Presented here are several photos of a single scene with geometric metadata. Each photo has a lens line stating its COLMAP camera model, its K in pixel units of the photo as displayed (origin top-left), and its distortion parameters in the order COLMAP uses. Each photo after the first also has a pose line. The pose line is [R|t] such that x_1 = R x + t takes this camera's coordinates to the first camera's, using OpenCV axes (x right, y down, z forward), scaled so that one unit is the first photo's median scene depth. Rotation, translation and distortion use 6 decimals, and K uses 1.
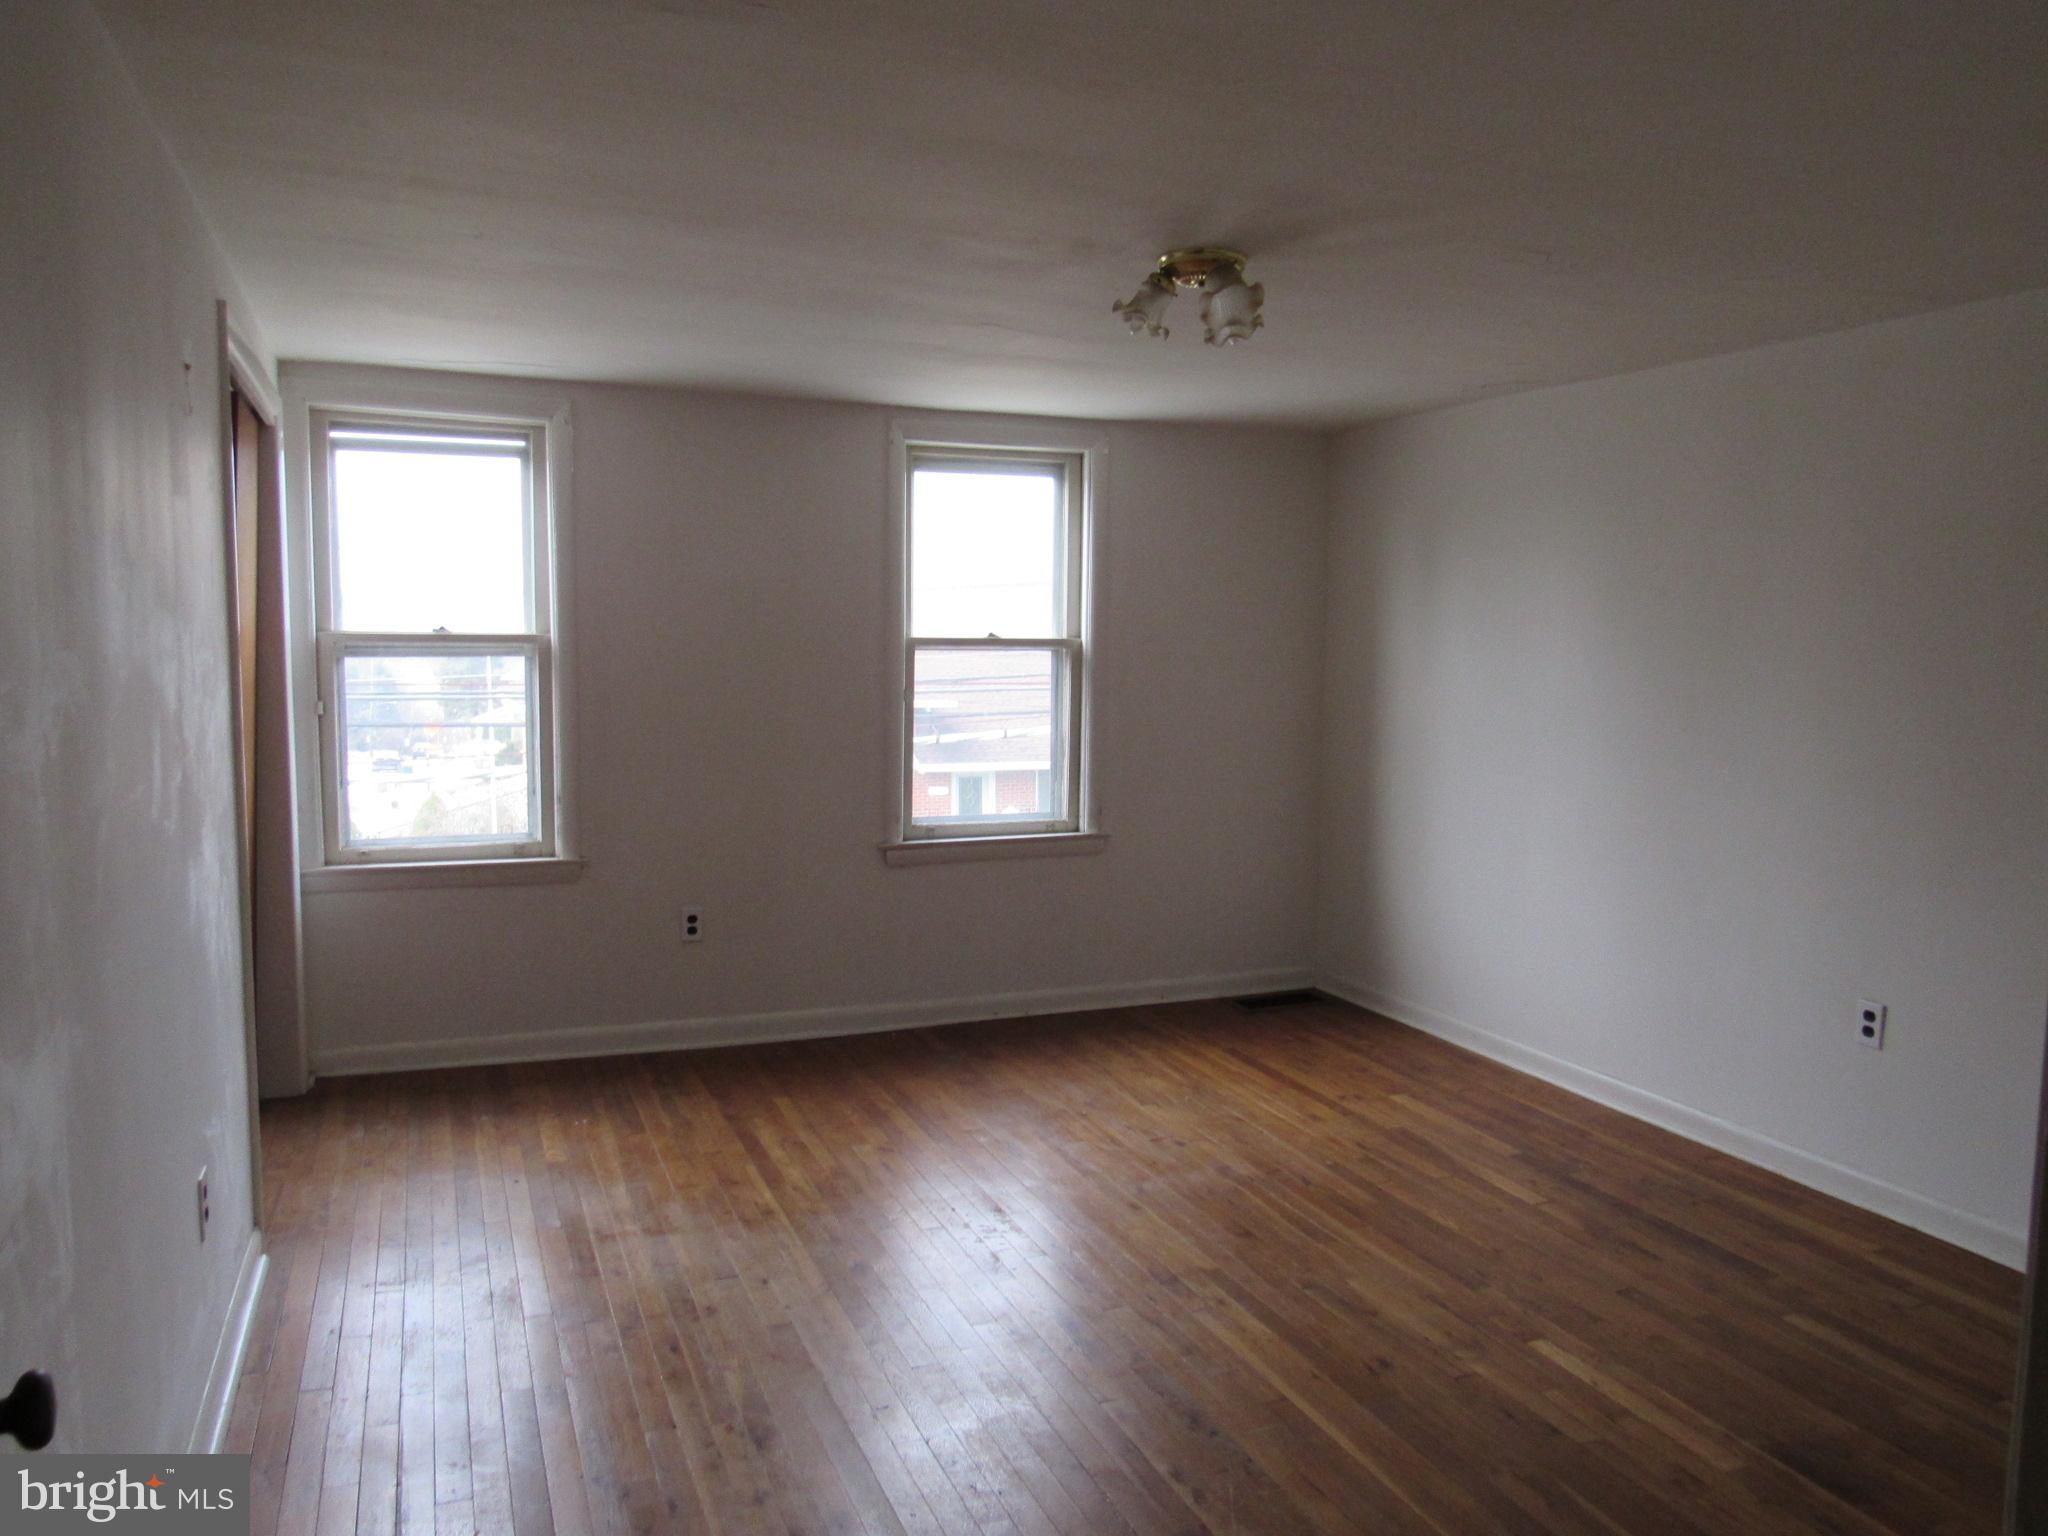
lens RADIAL K [[1448.9, 0, 1028.6], [0, 1448.9, 765.2], [0, 0, 1]] dist [-0.031766, 0.004635]
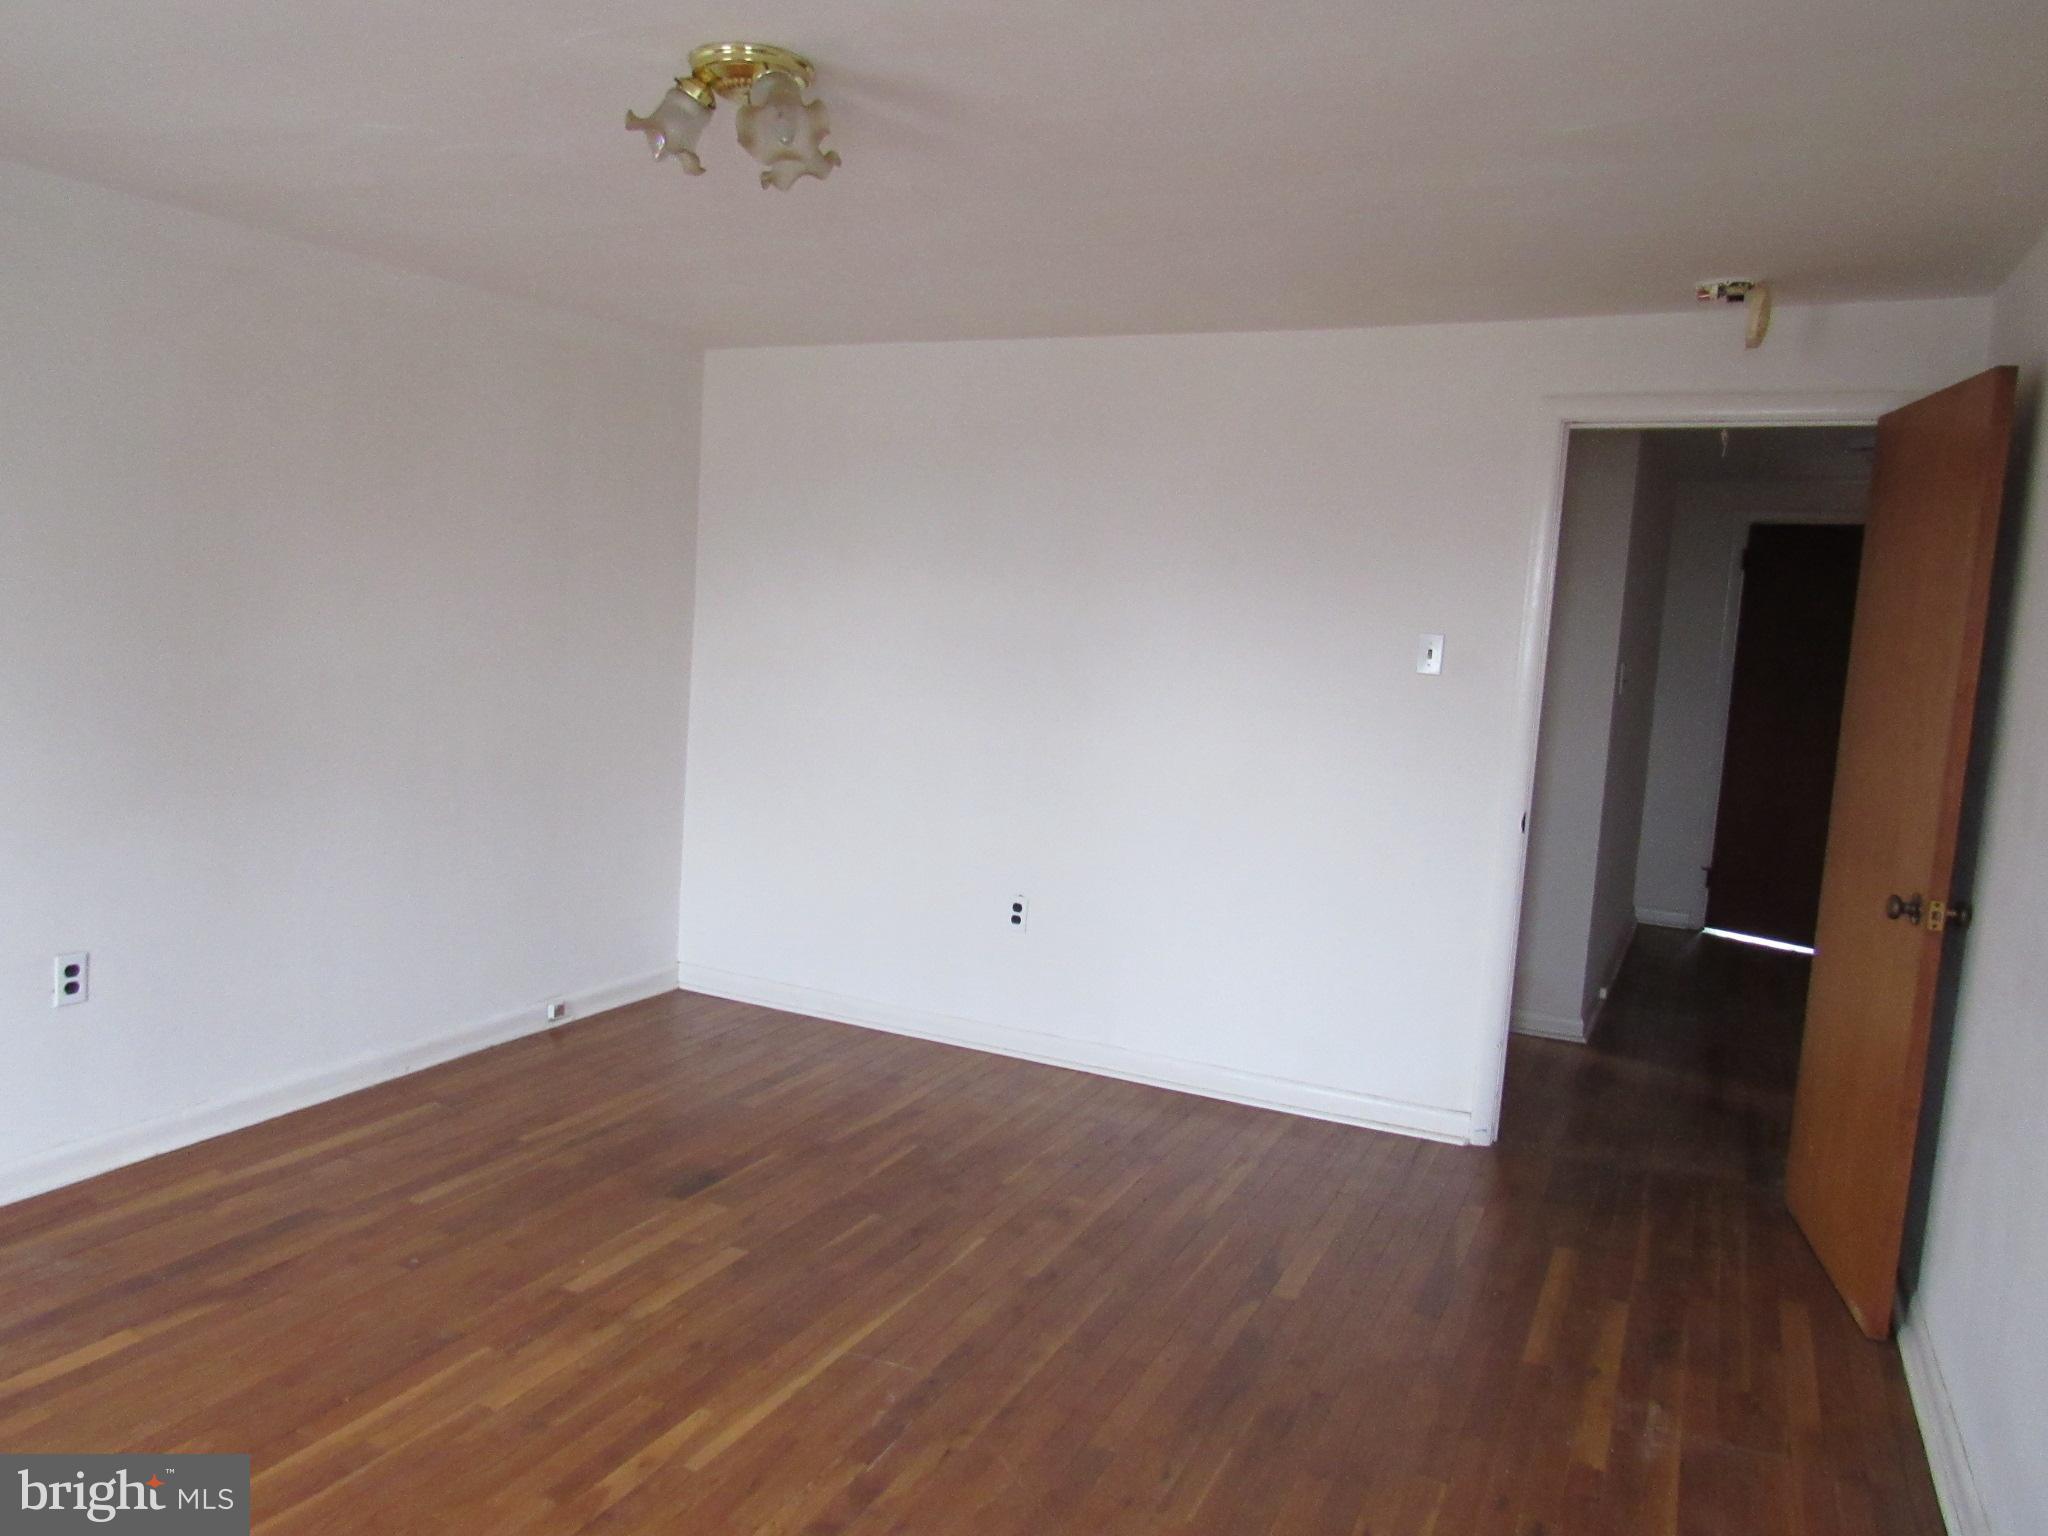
lens RADIAL K [[1448.9, 0, 1006.6], [0, 1448.9, 765.7], [0, 0, 1]] dist [-0.031766, 0.004635]
pose [[-0.654533, -0.135601, 0.743774, -0.494809], [0.003535, 0.983224, 0.182367, -0.124786], [-0.756025, 0.121994, -0.643073, 1.269395]]
